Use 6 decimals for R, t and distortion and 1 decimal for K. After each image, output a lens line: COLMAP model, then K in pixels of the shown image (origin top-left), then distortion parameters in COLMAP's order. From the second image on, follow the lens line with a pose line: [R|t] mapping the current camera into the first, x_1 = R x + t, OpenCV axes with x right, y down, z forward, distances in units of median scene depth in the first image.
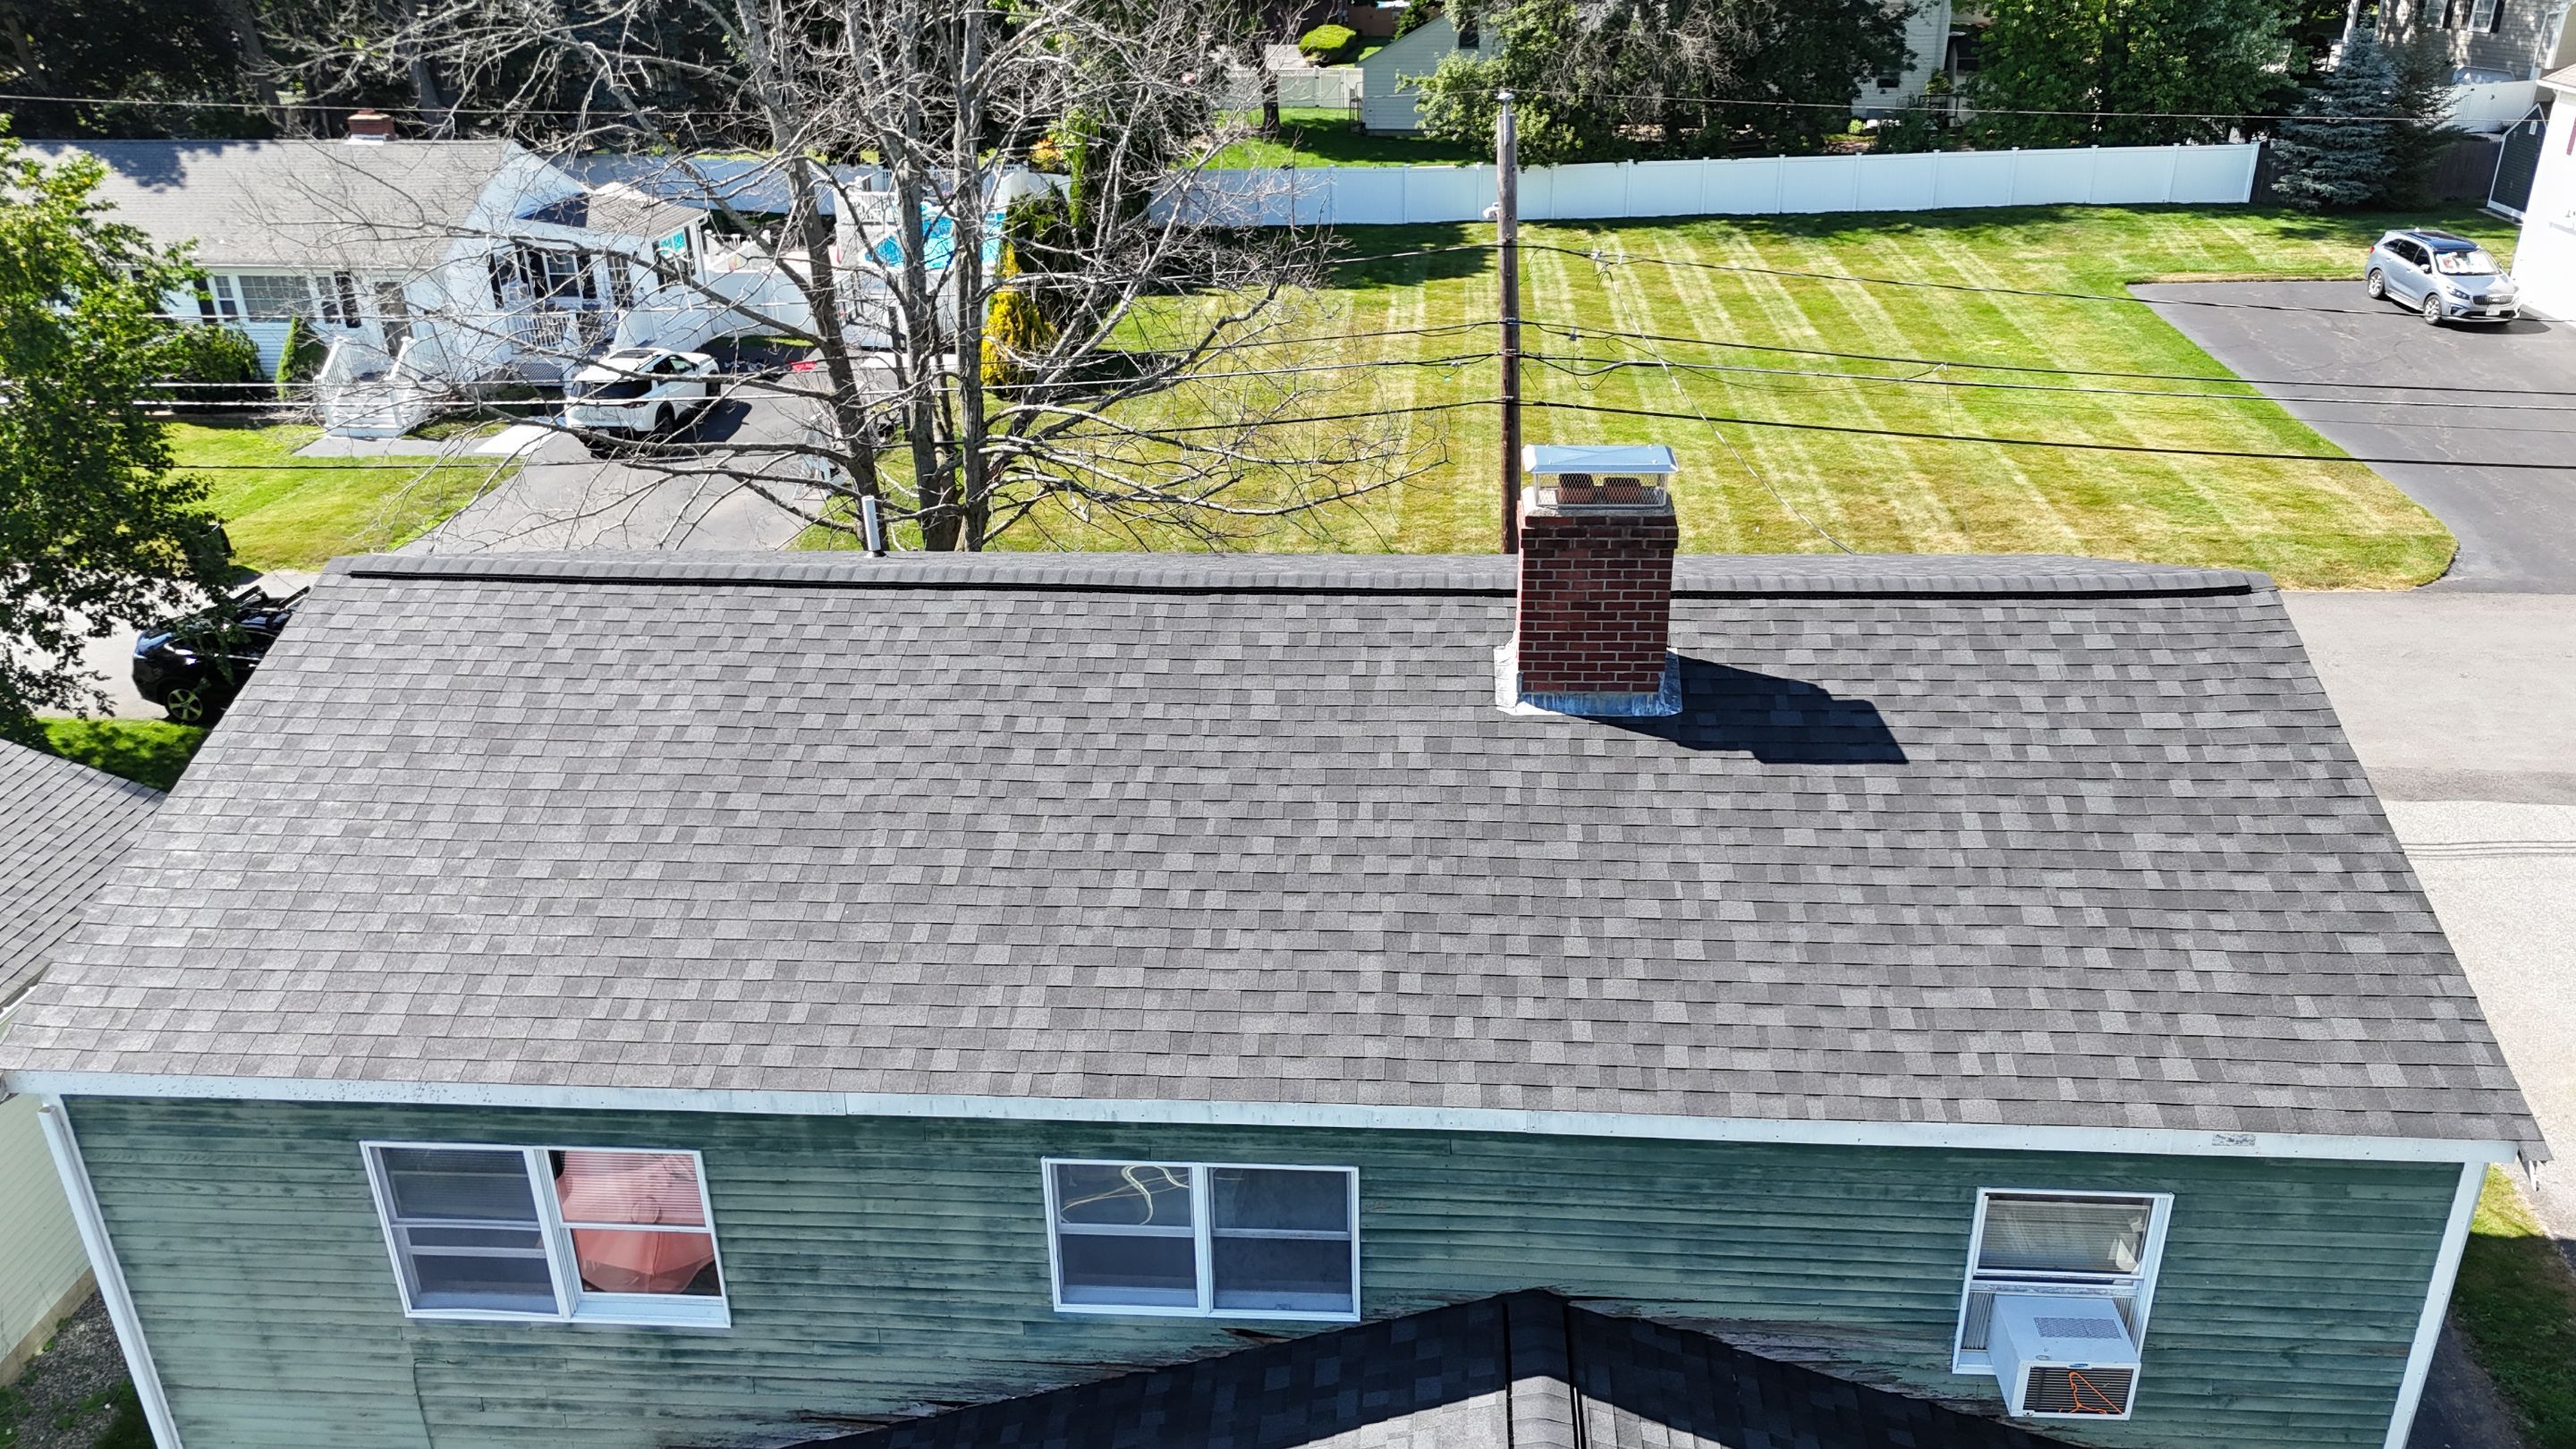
lens RADIAL K [[1892.4, 0, 1288.5], [0, 1892.4, 711.4], [0, 0, 1]] dist [0.073266, -0.063361]
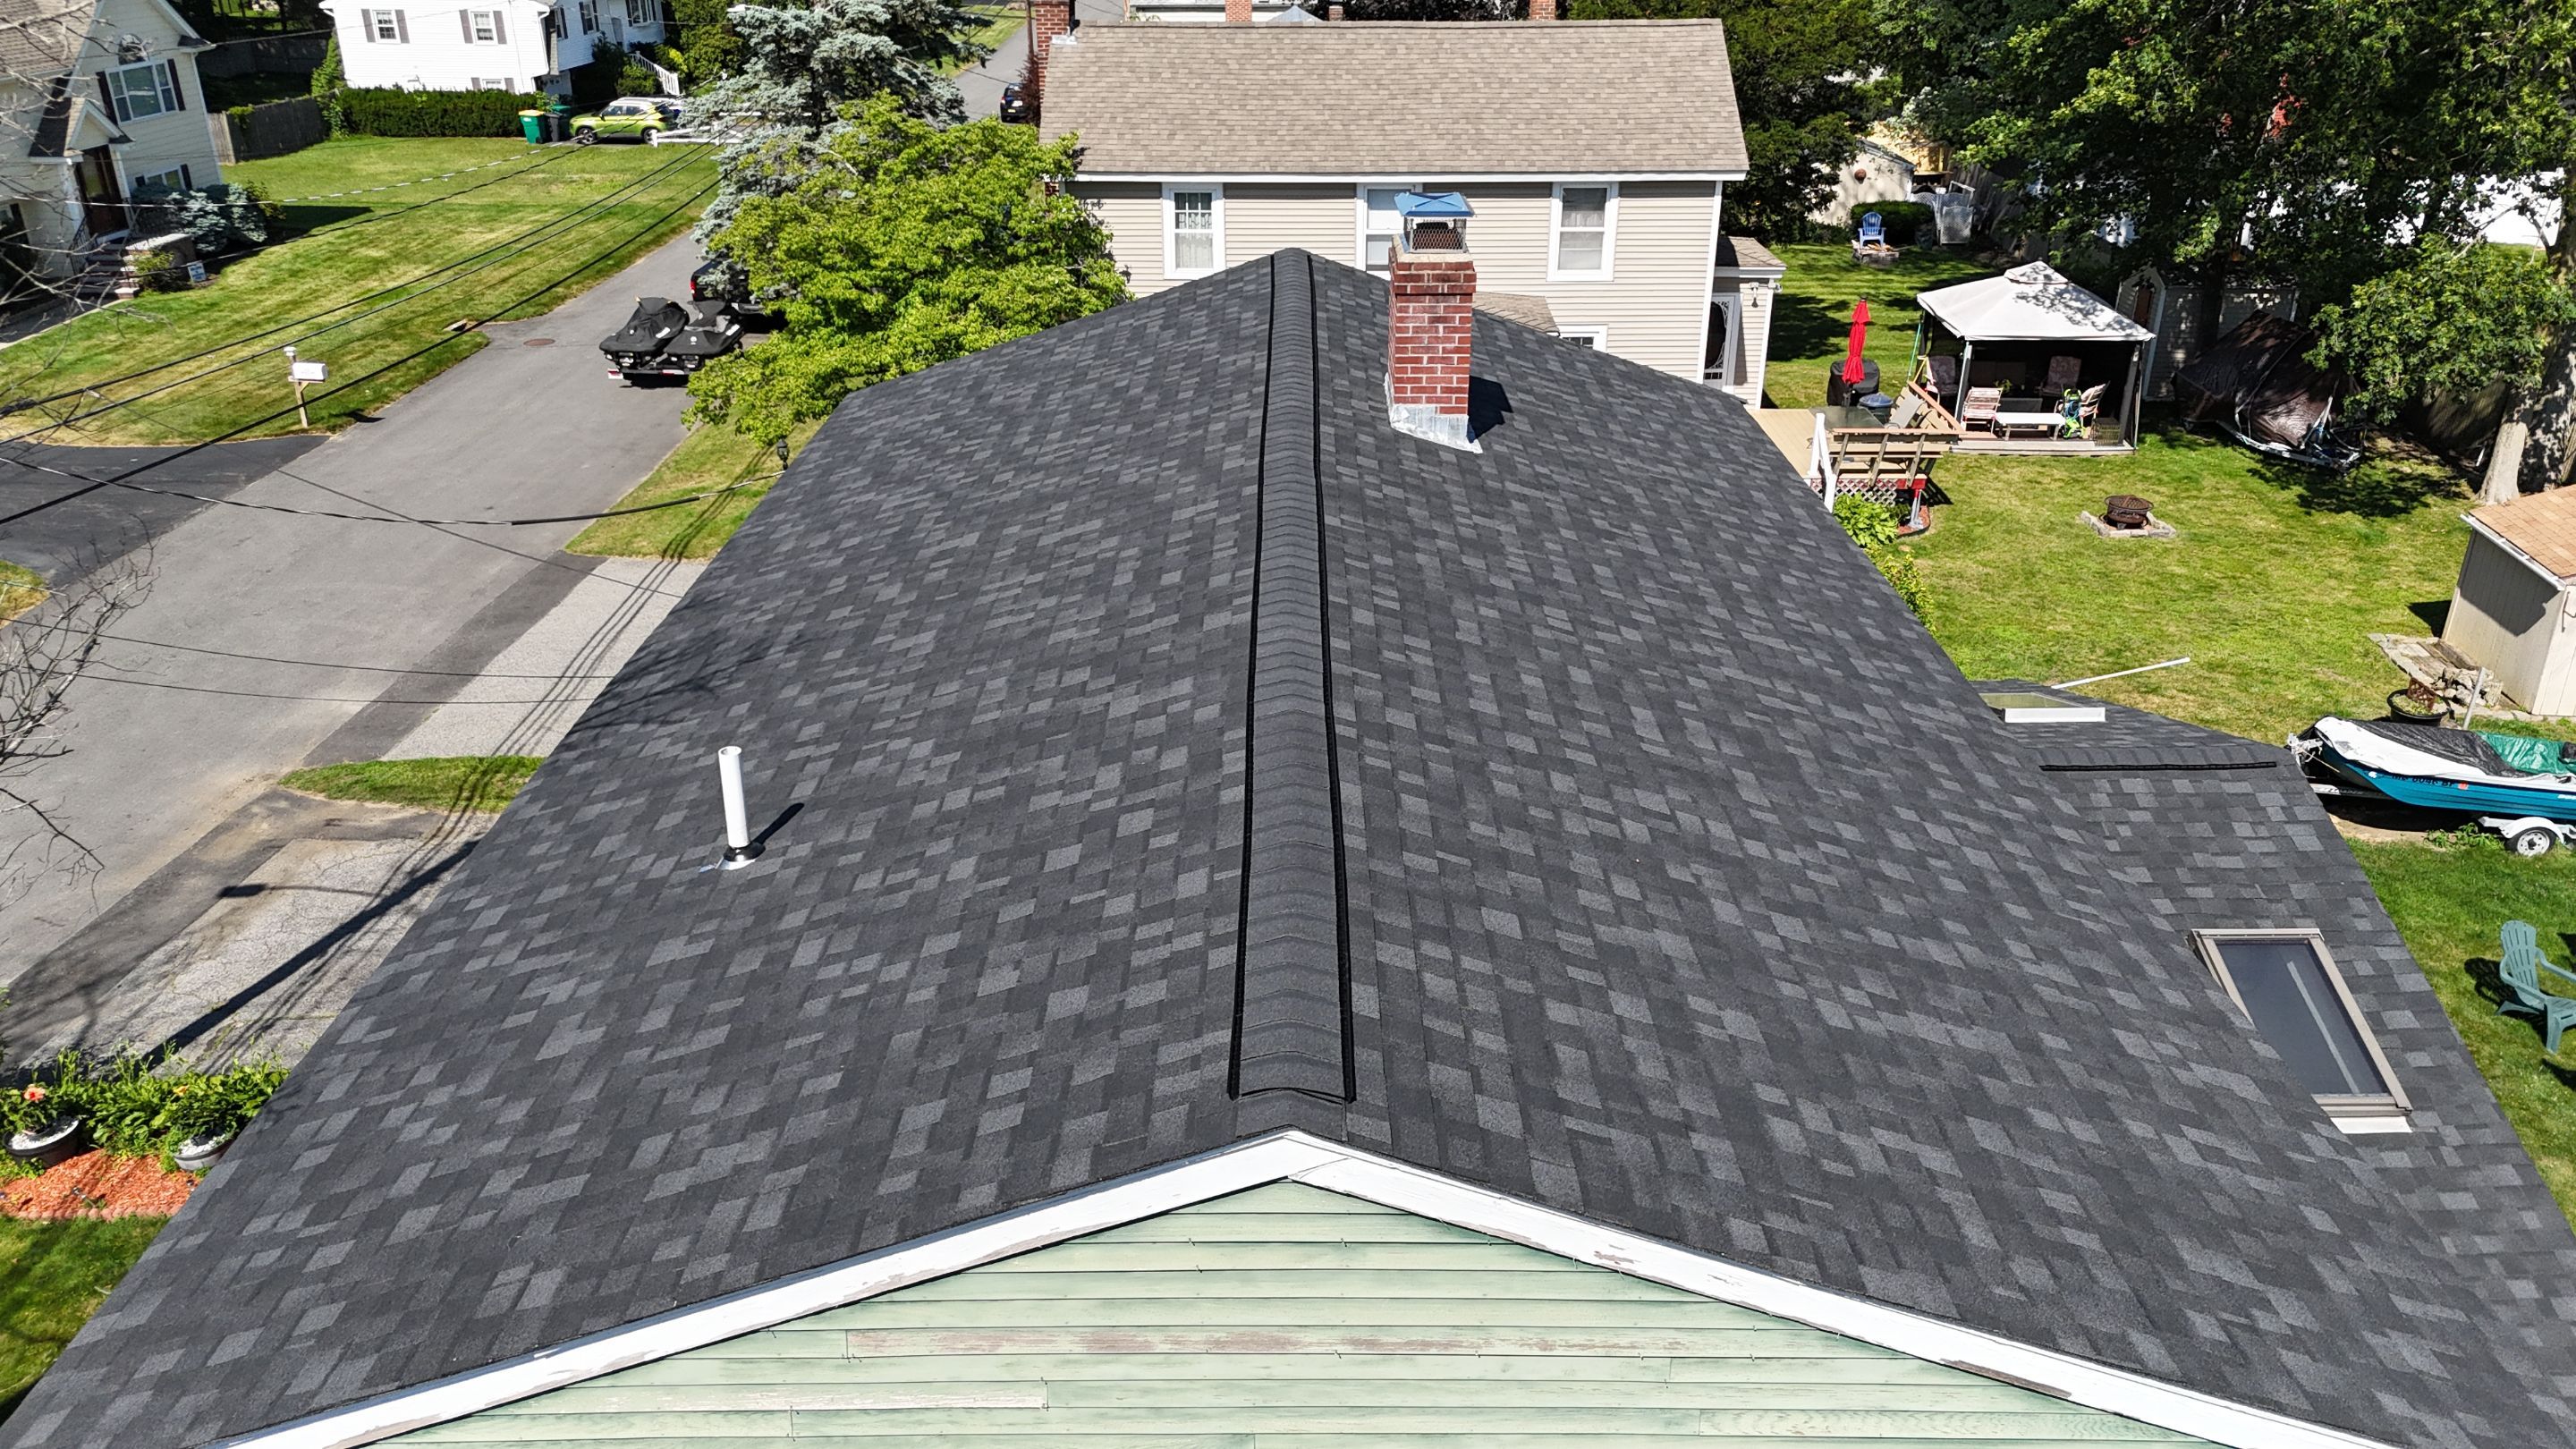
lens RADIAL K [[1892.4, 0, 1286.6], [0, 1892.4, 731.0], [0, 0, 1]] dist [0.073266, -0.063361]
pose [[-0.071711, -0.397632, 0.914739, -0.989852], [0.416829, 0.821229, 0.389661, -0.358573], [-0.906152, 0.409233, 0.106853, 1.115913]]
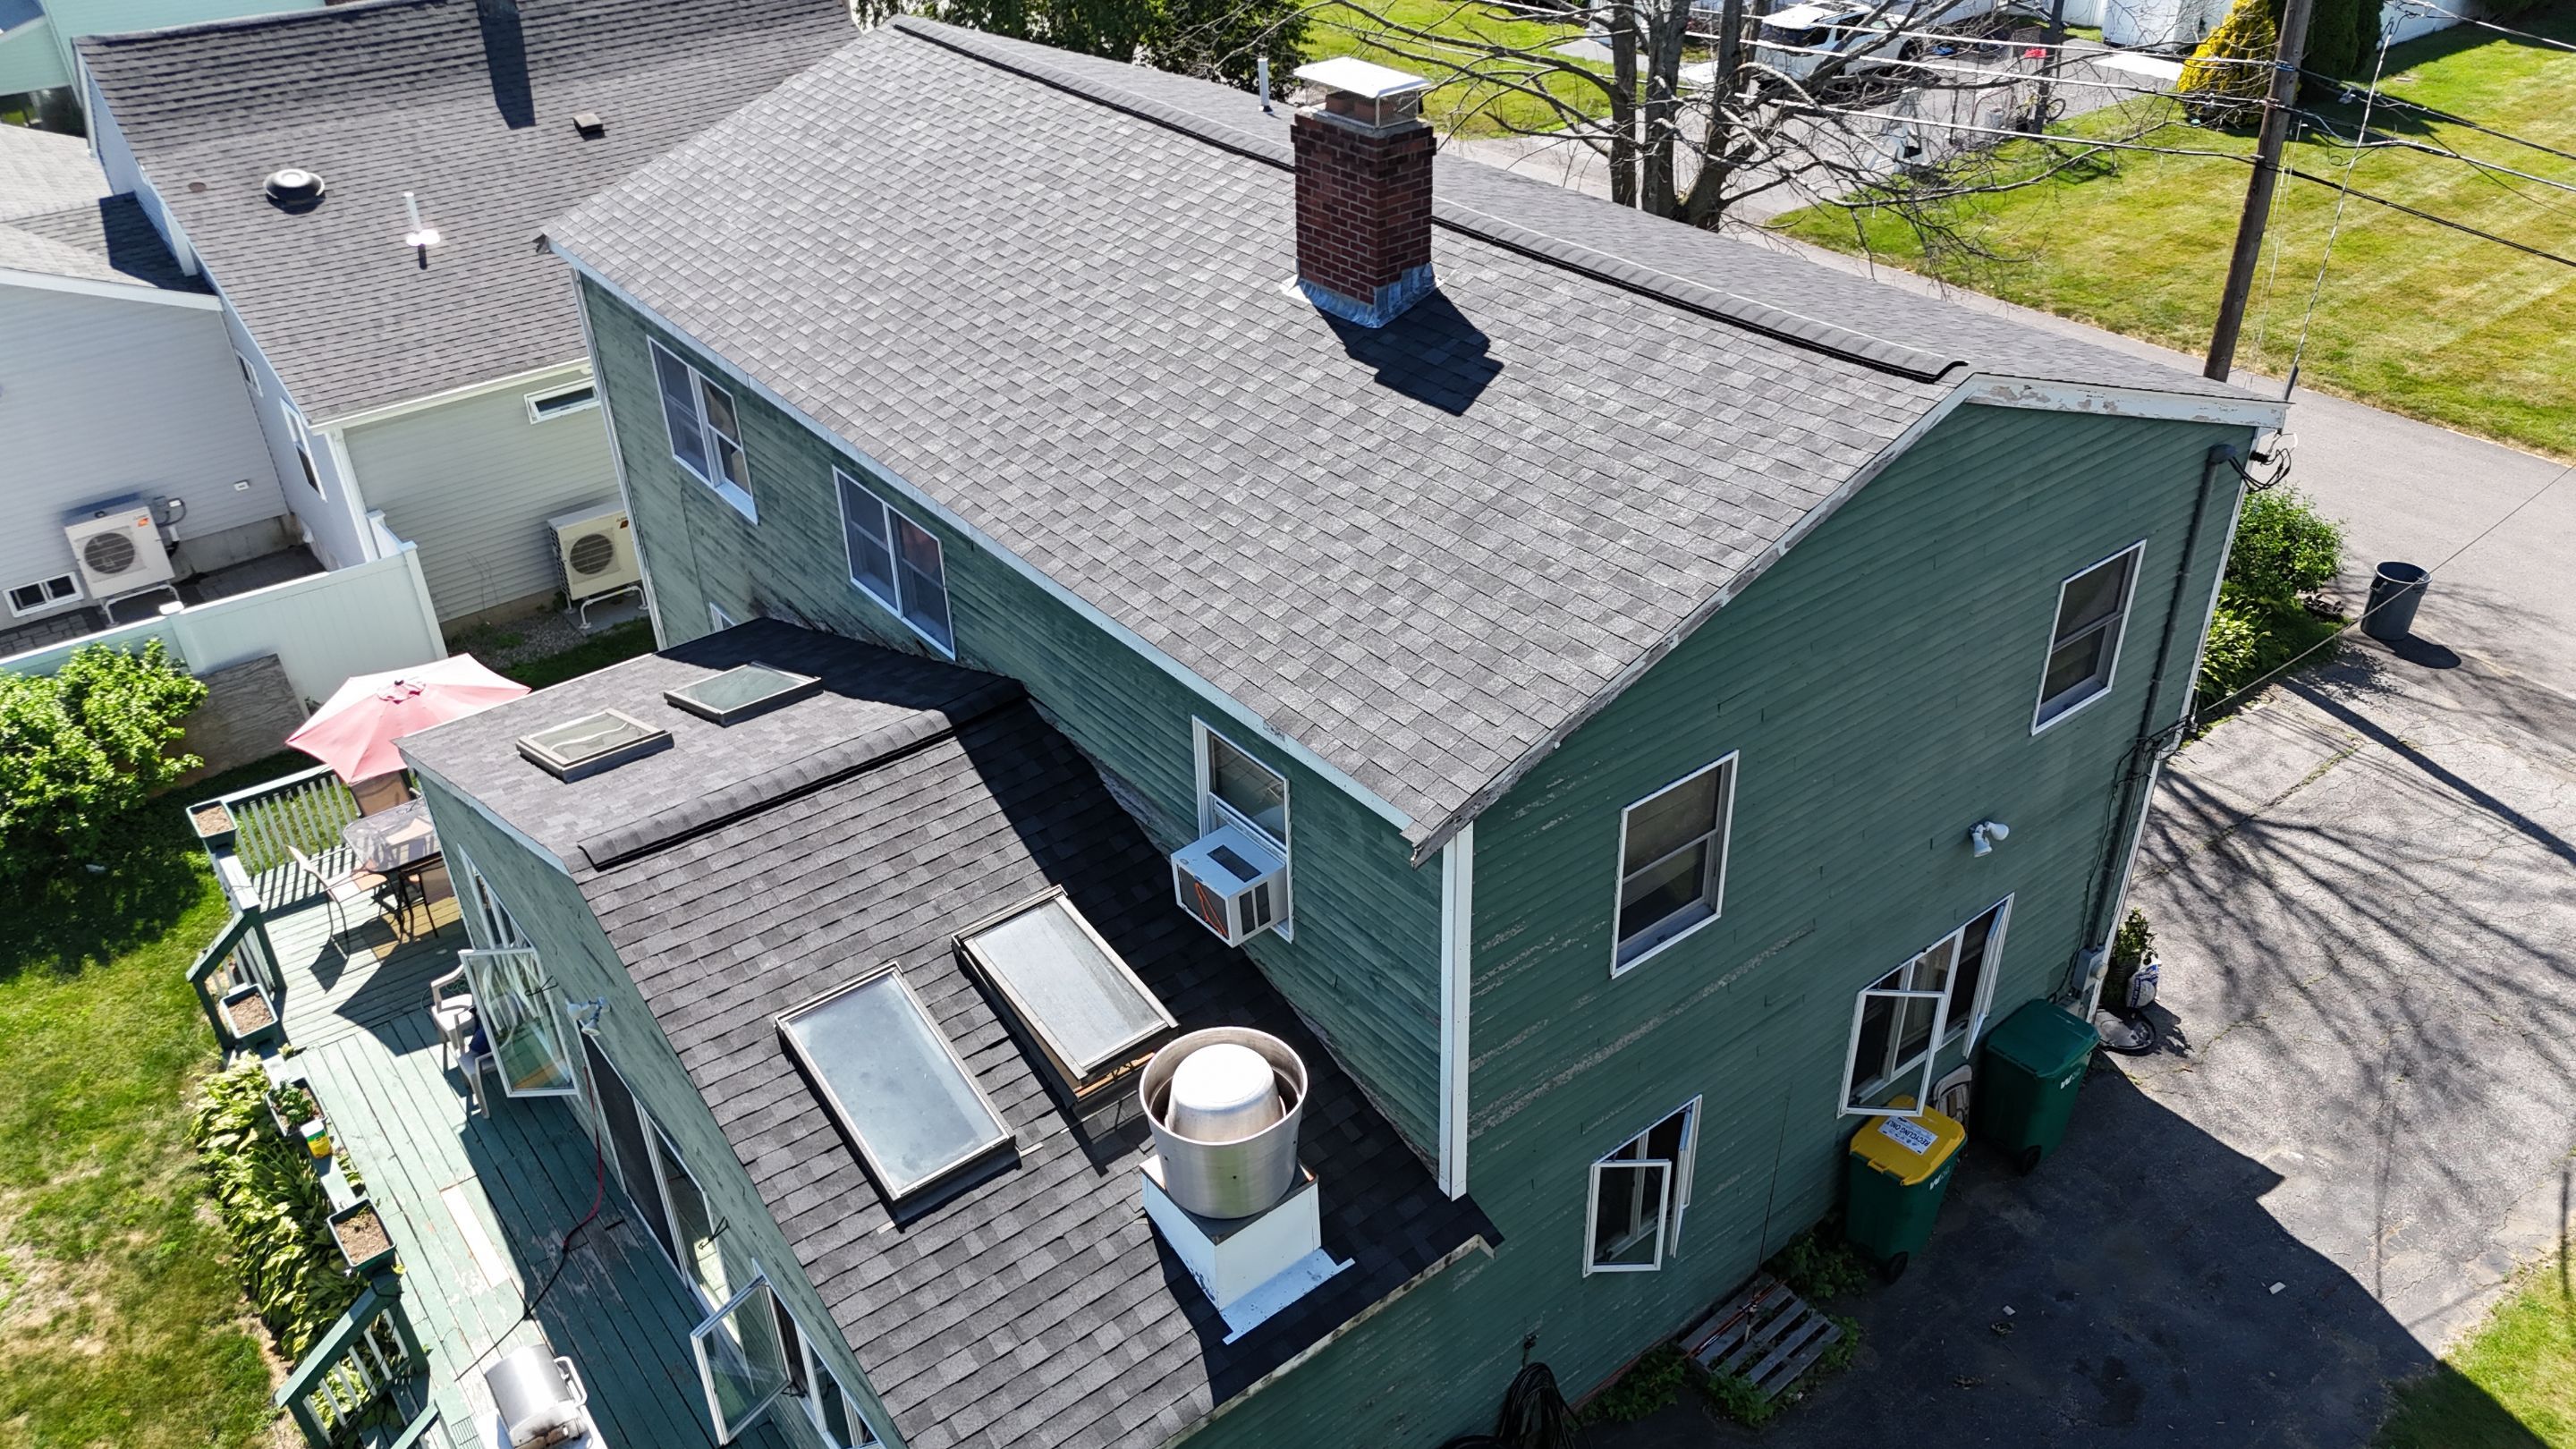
lens RADIAL K [[1892.4, 0, 1285.9], [0, 1892.4, 723.7], [0, 0, 1]] dist [0.073266, -0.063361]
pose [[0.669653, 0.398212, -0.626891, 1.022410], [-0.295994, 0.917266, 0.266478, -0.071748], [0.681141, 0.007108, 0.732118, 0.150733]]
